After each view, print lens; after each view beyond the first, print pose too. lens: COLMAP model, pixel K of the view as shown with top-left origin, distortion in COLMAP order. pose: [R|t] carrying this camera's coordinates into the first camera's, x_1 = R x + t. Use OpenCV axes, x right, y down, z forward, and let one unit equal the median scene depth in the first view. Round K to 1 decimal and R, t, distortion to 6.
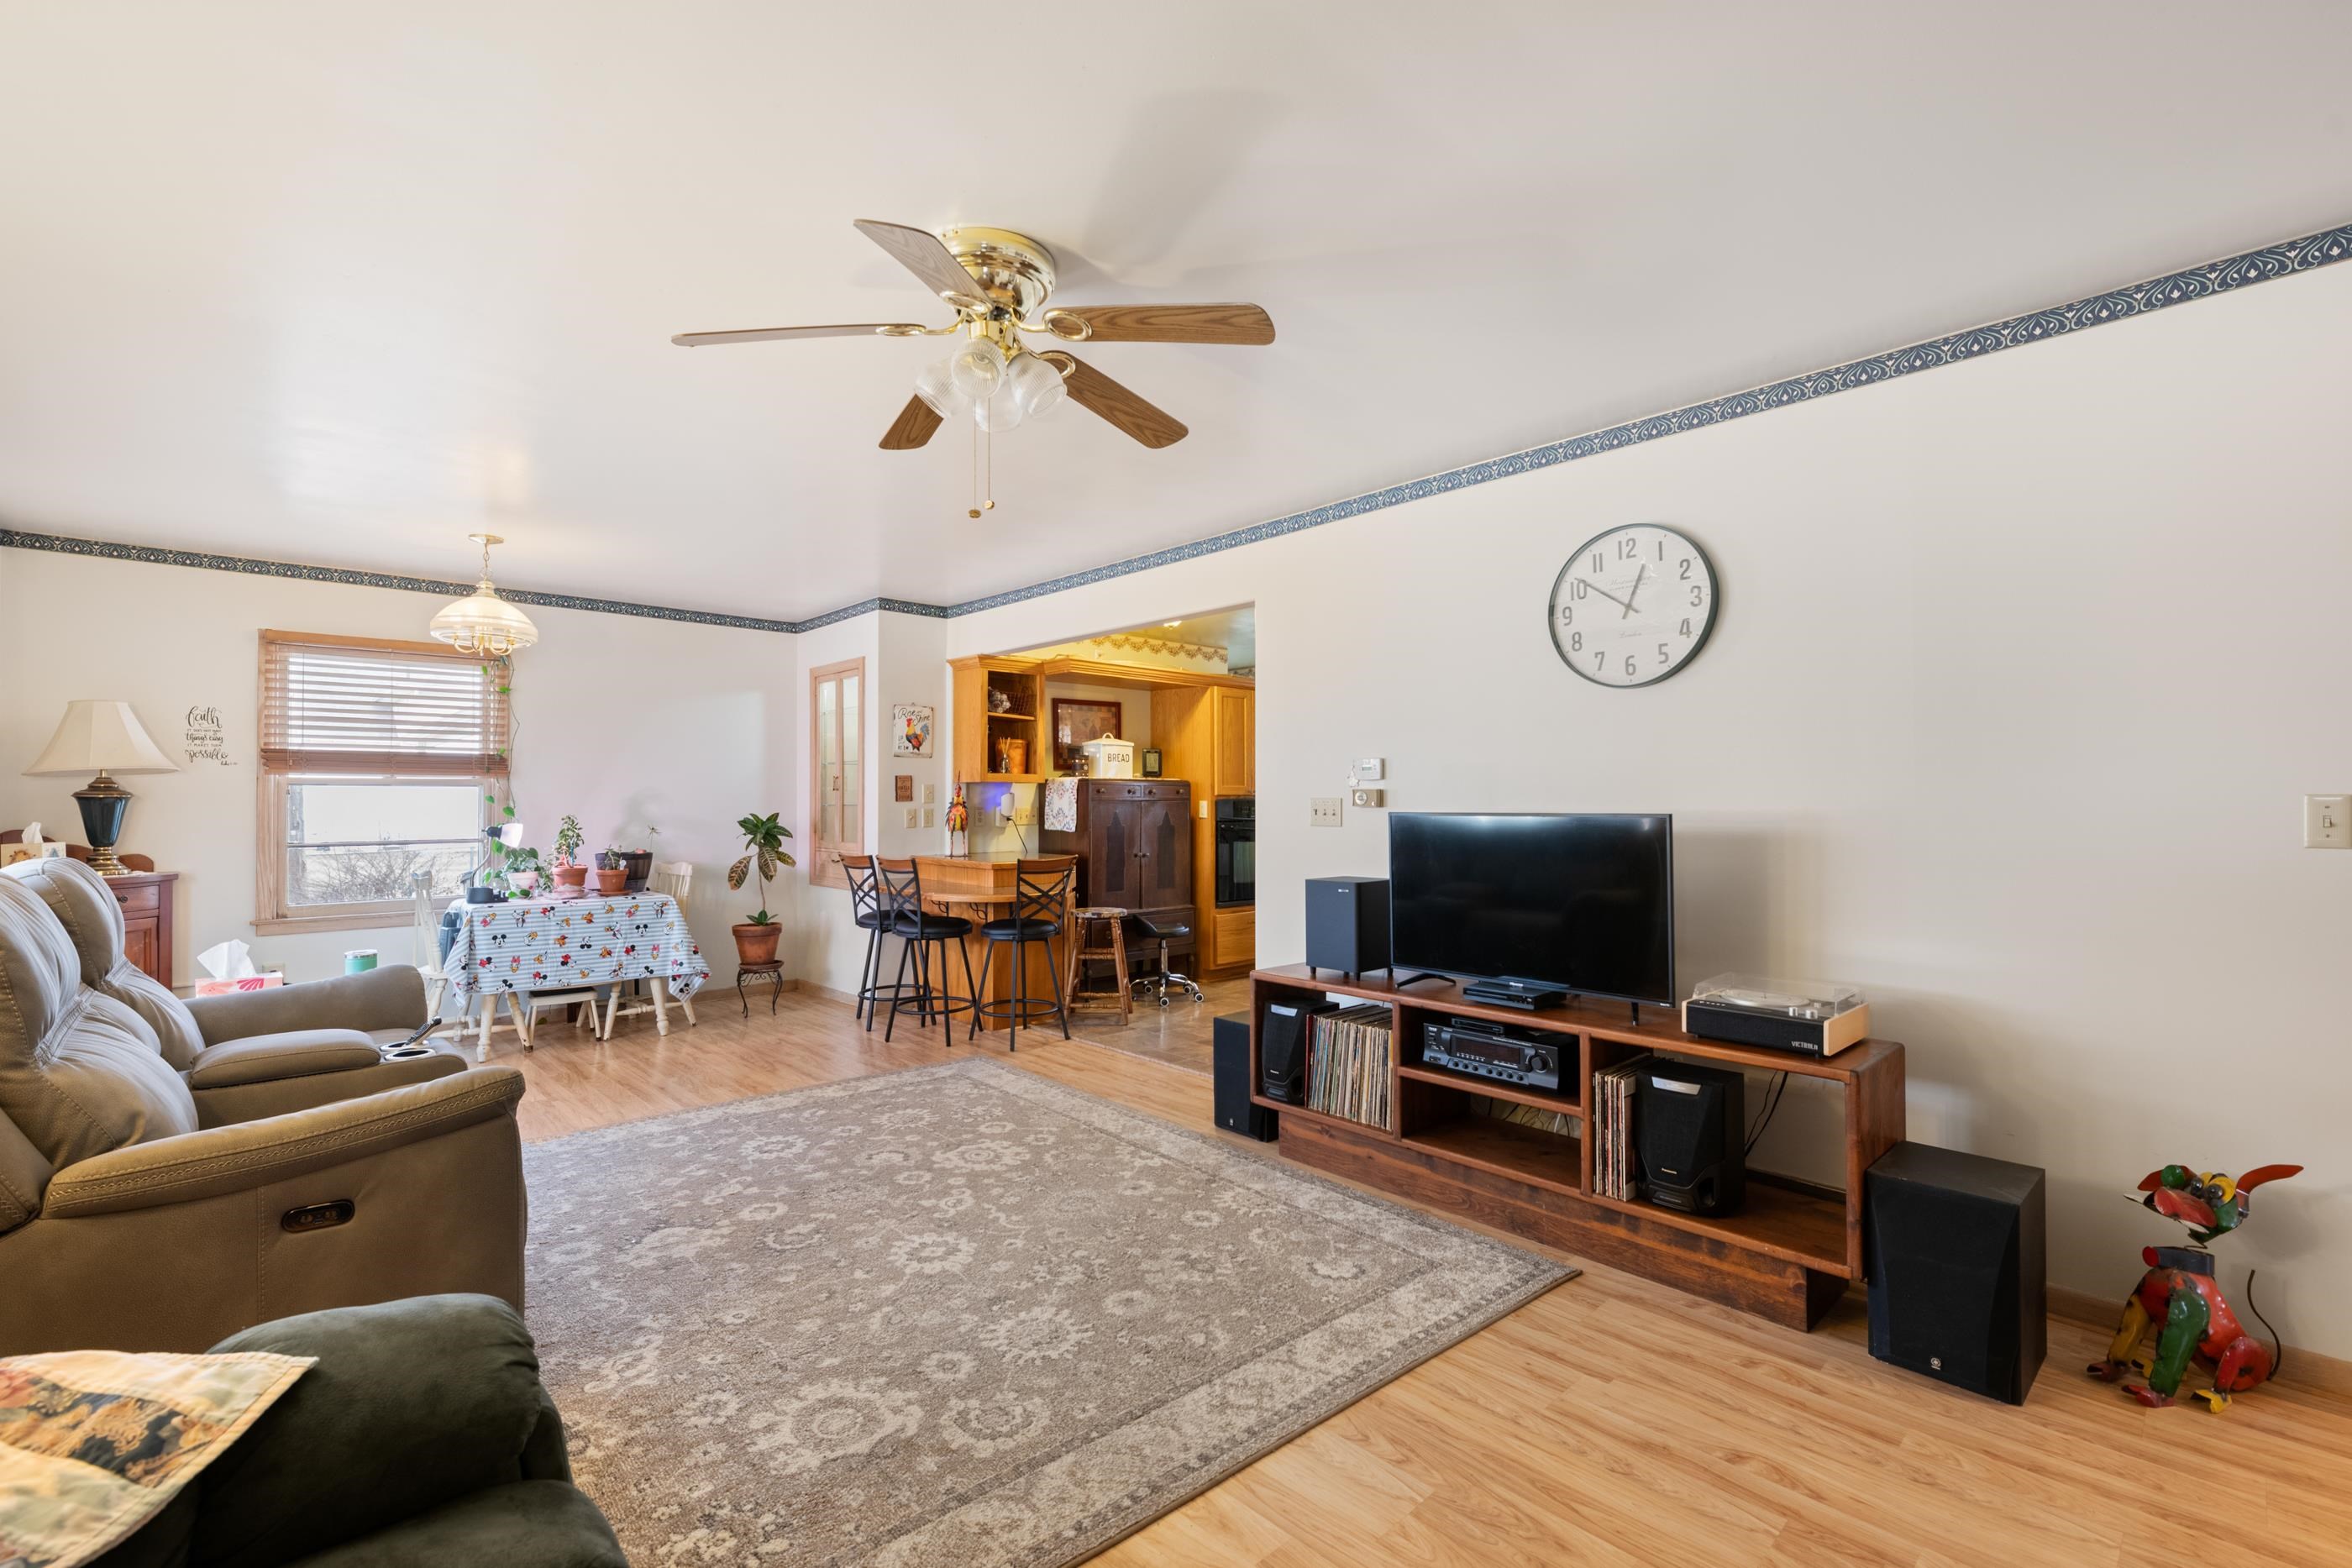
lens RADIAL K [[1025.3, 0, 1170.5], [0, 1025.3, 795.3], [0, 0, 1]] dist [-0.001701, -0.001214]
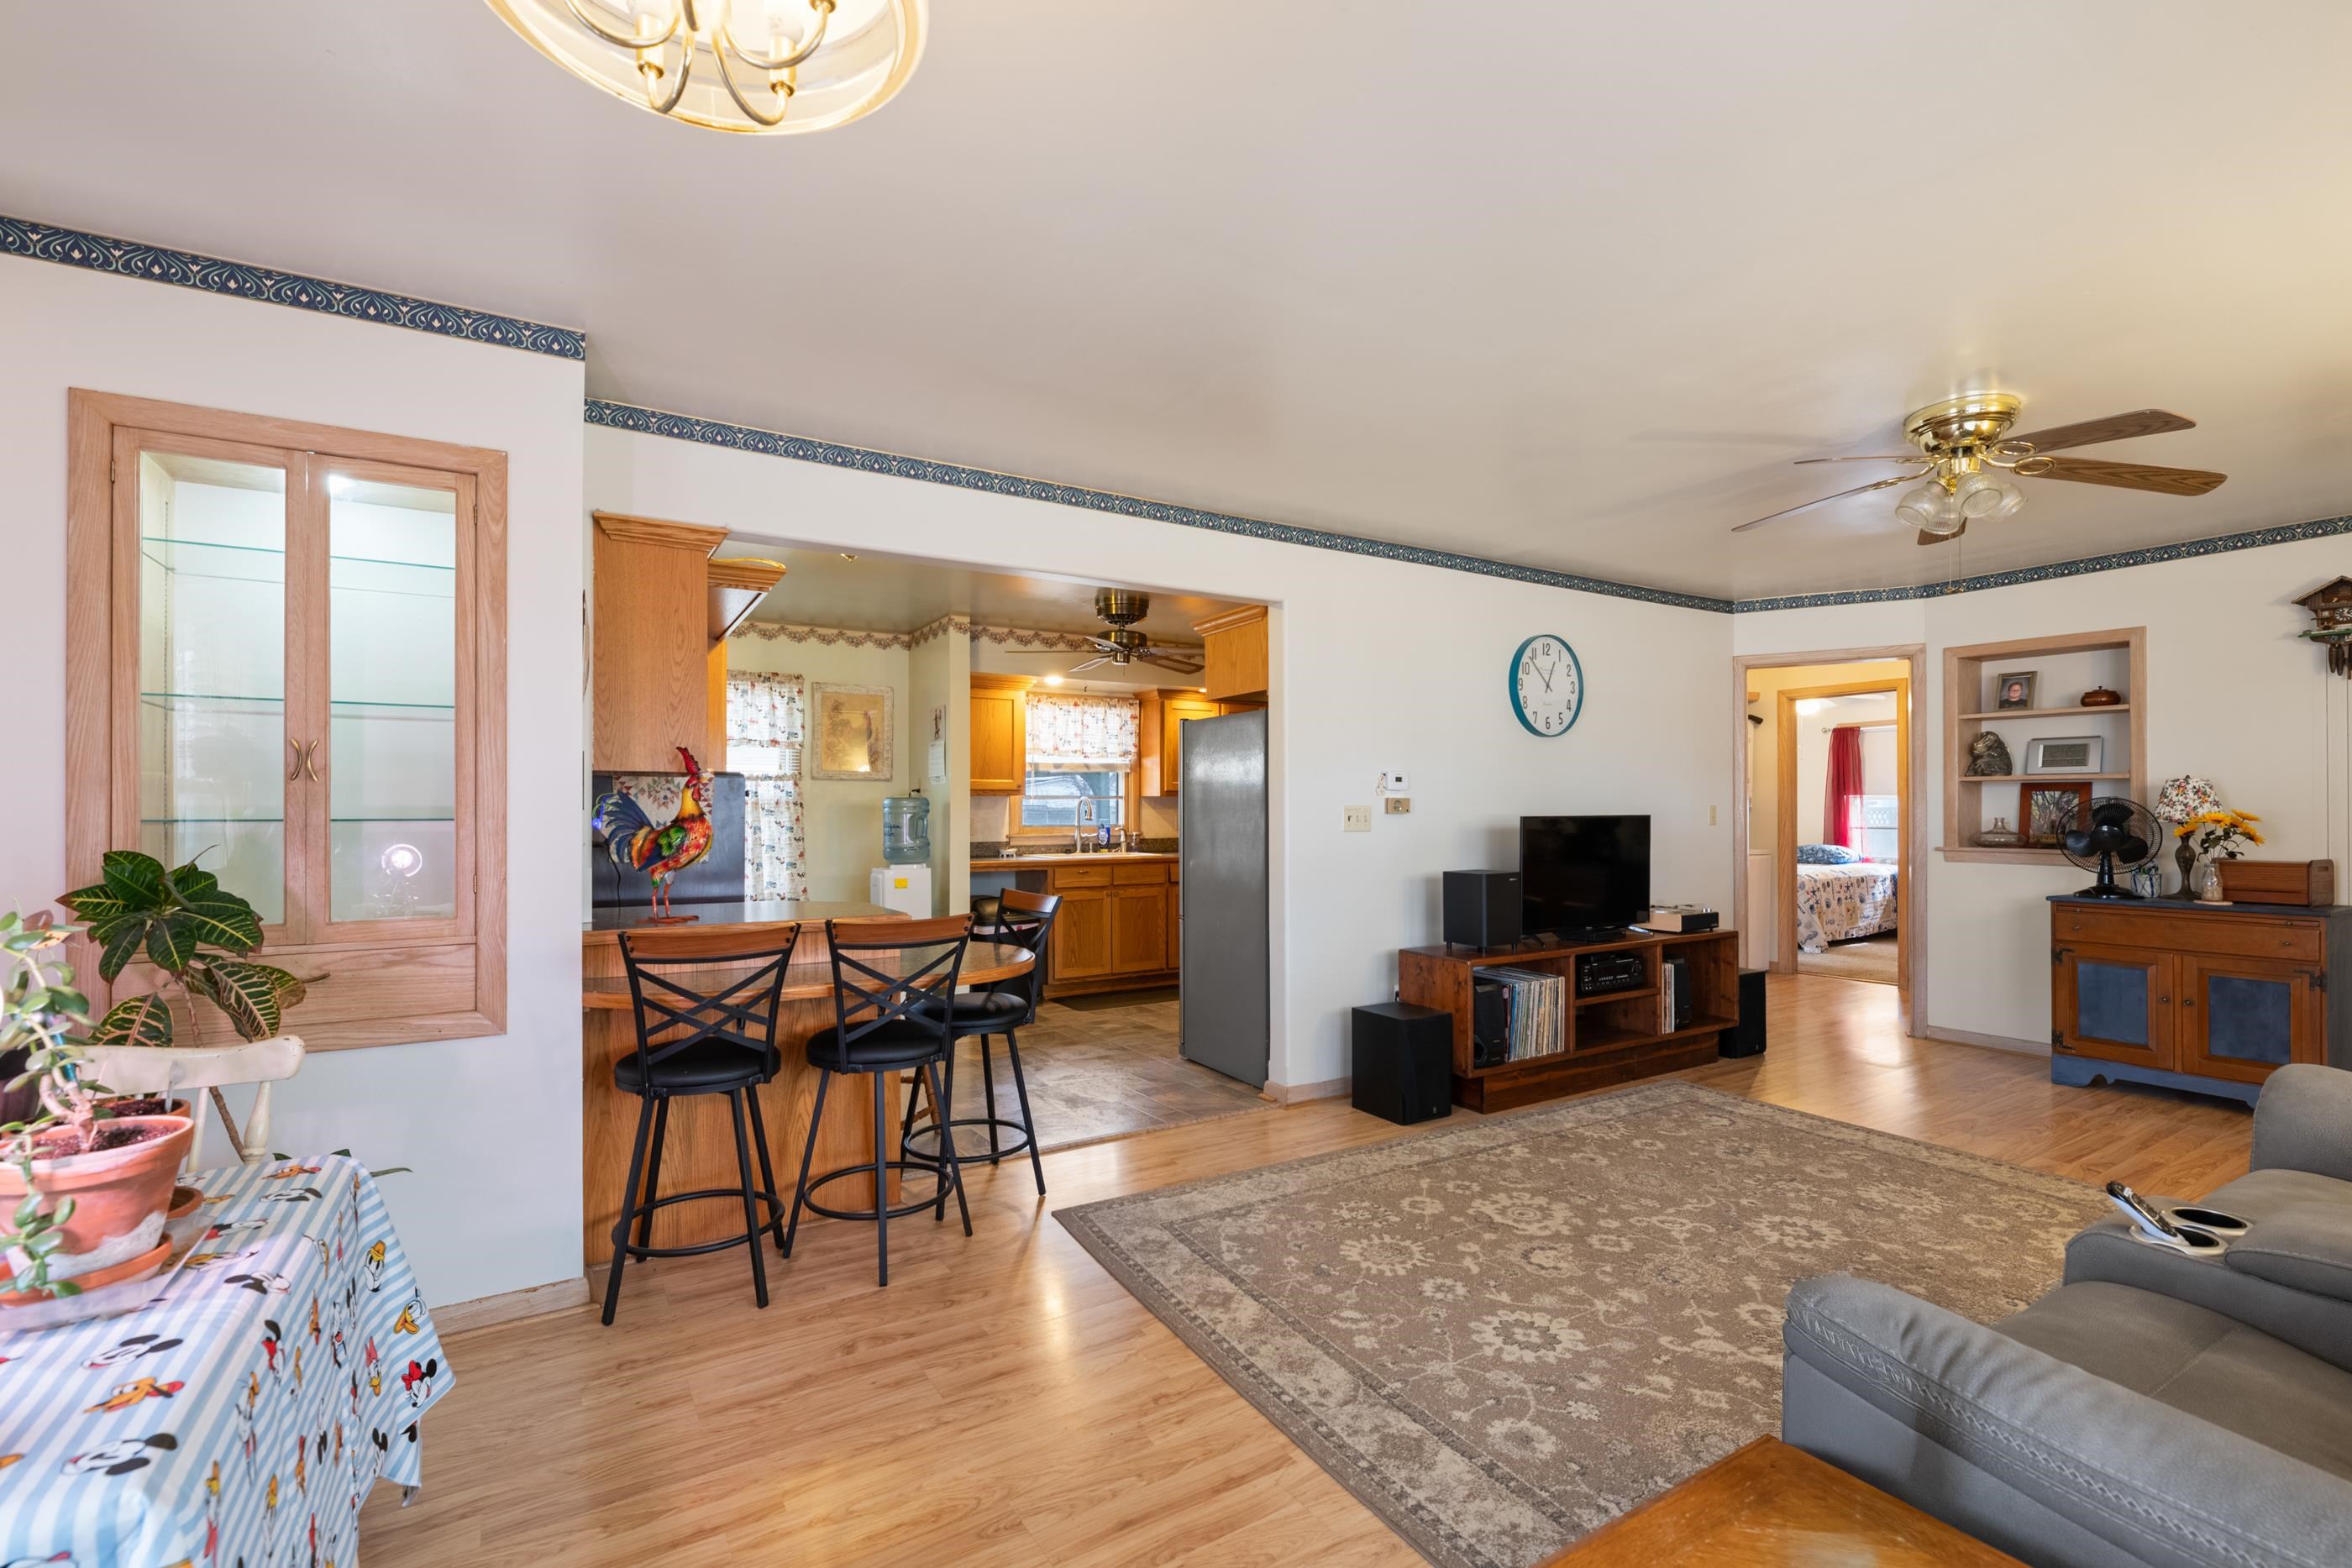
lens RADIAL K [[1033.8, 0, 1180.2], [0, 1033.8, 806.0], [0, 0, 1]] dist [-0.002866, -0.000848]
pose [[0.188064, 0.004265, 0.982148, -1.045740], [-0.002419, 0.999990, -0.003879, 0.009596], [-0.982154, -0.001647, 0.188072, 1.064799]]
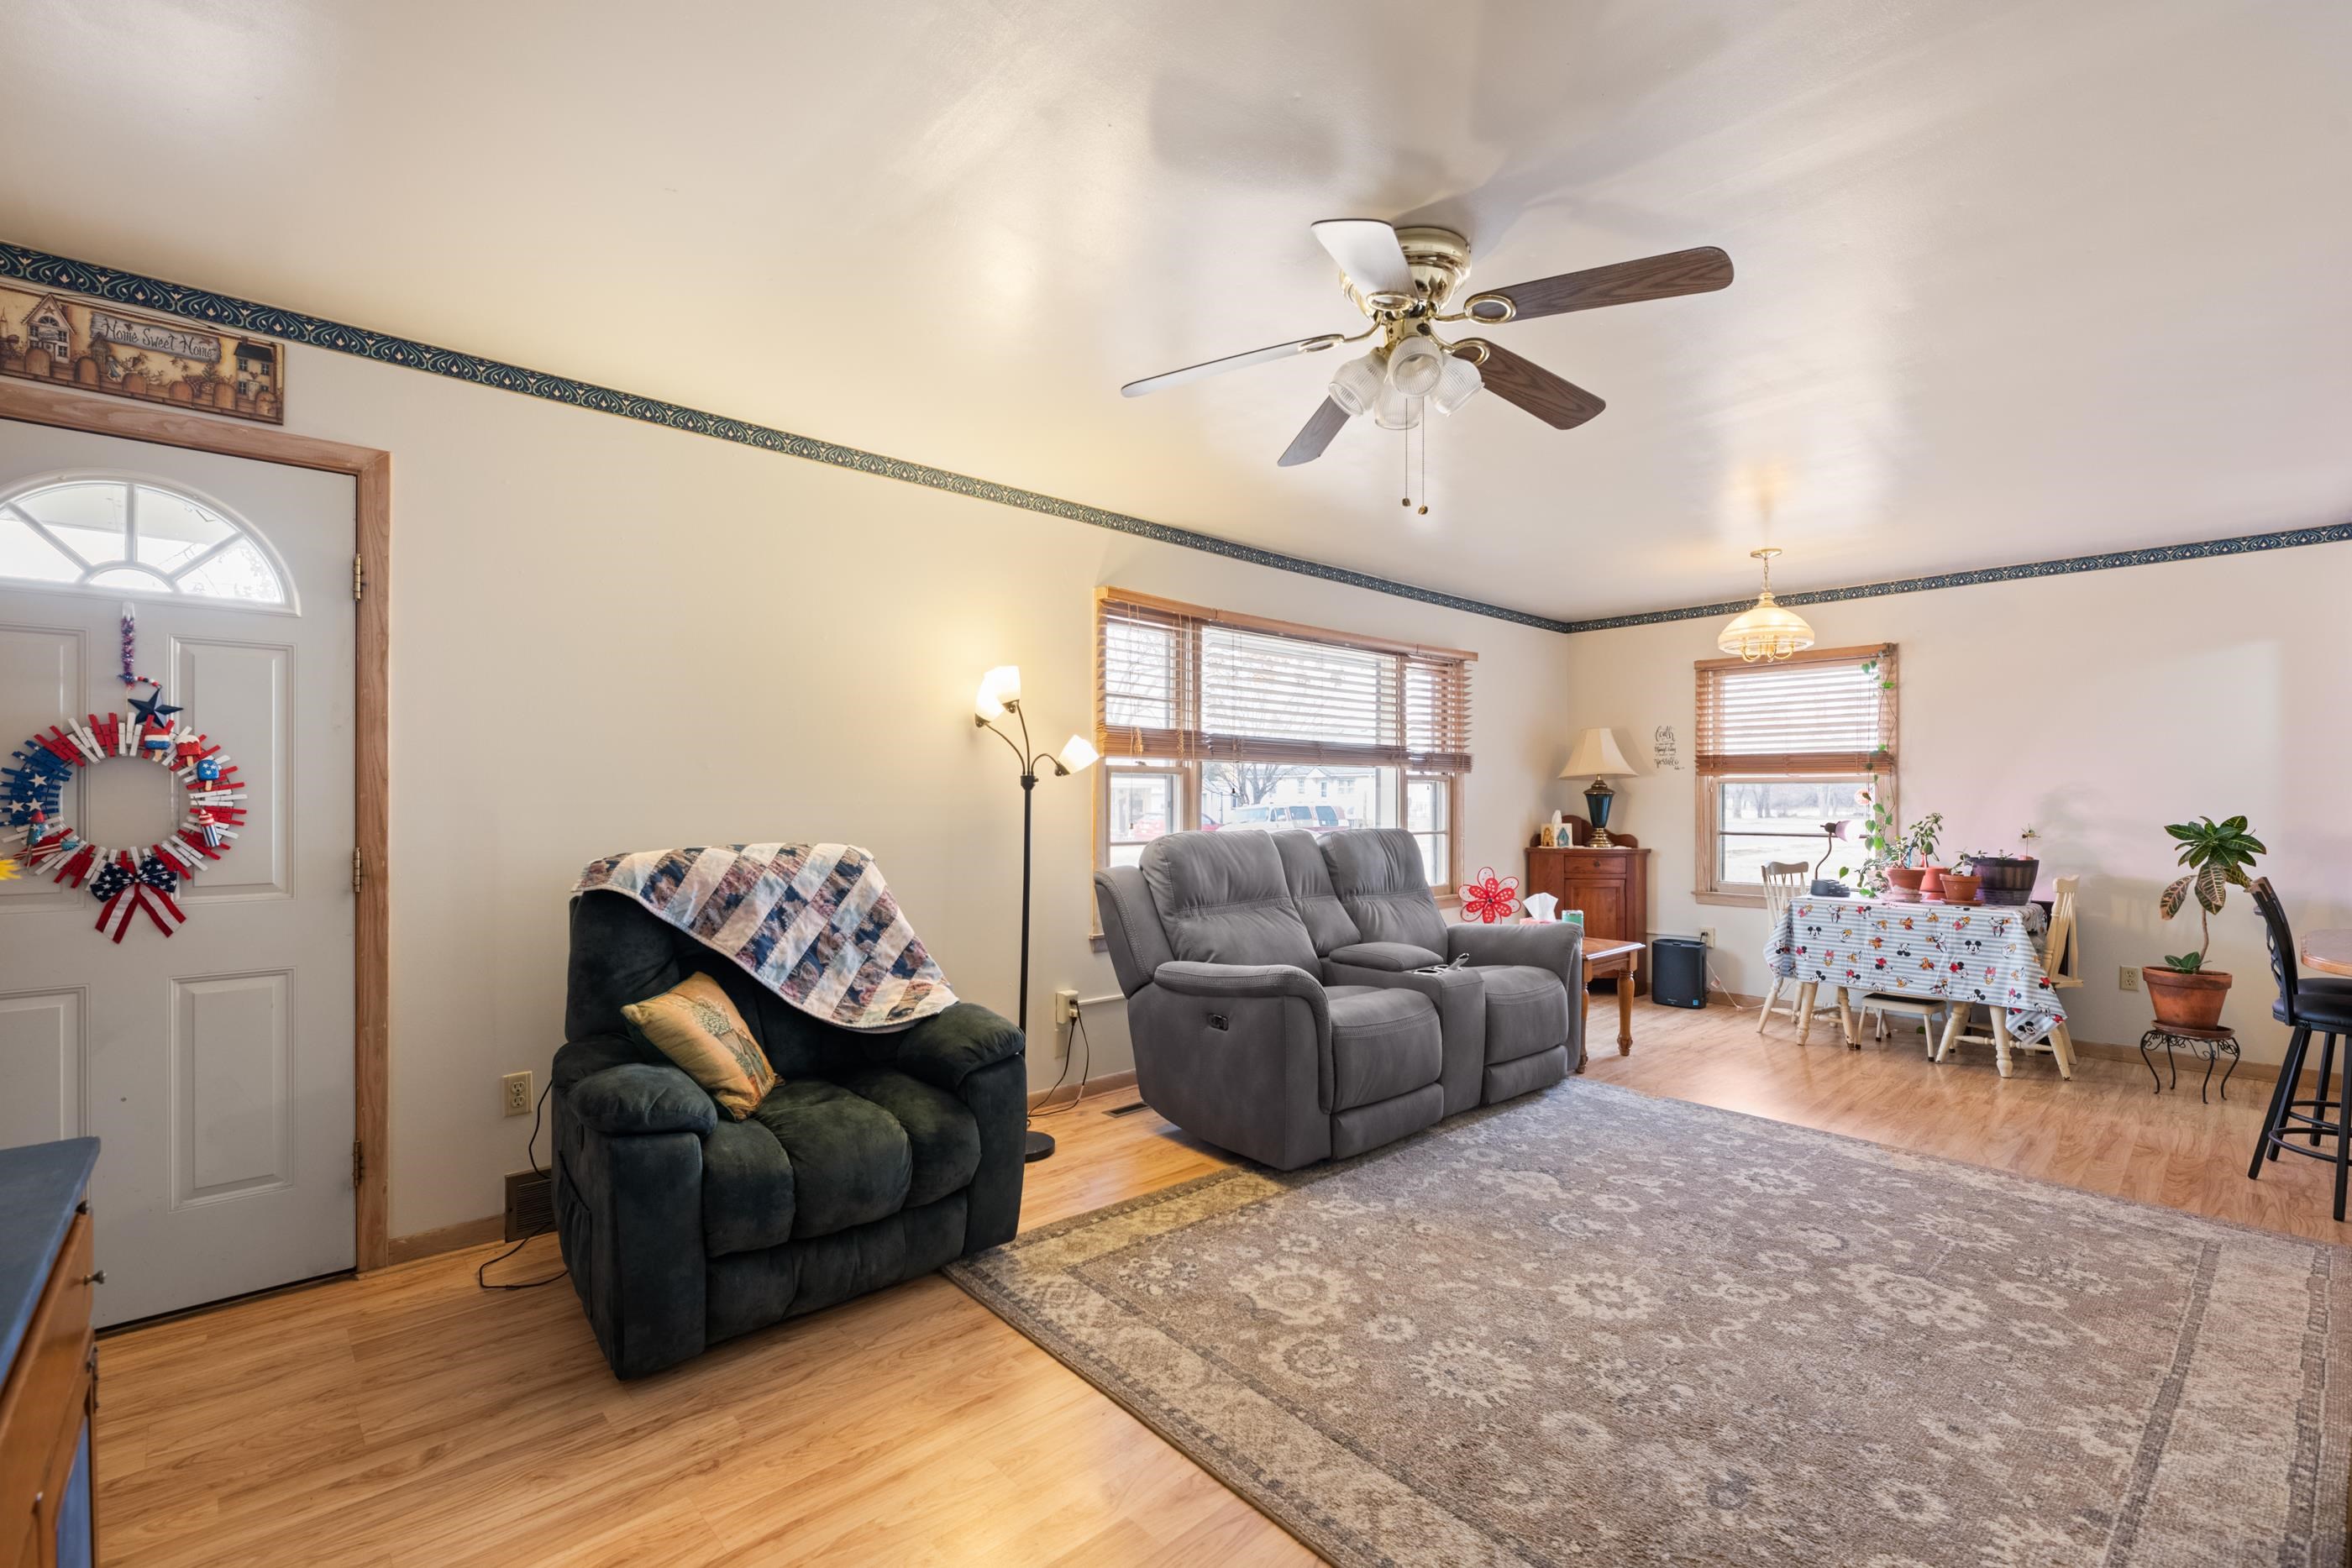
lens RADIAL K [[1025.3, 0, 1170.5], [0, 1025.3, 795.3], [0, 0, 1]] dist [-0.001701, -0.001214]
pose [[-0.004990, 0.000783, -0.999987, 0.503585], [0.001164, 0.999999, 0.000777, 0.002288], [0.999987, -0.001160, -0.004991, 0.463802]]
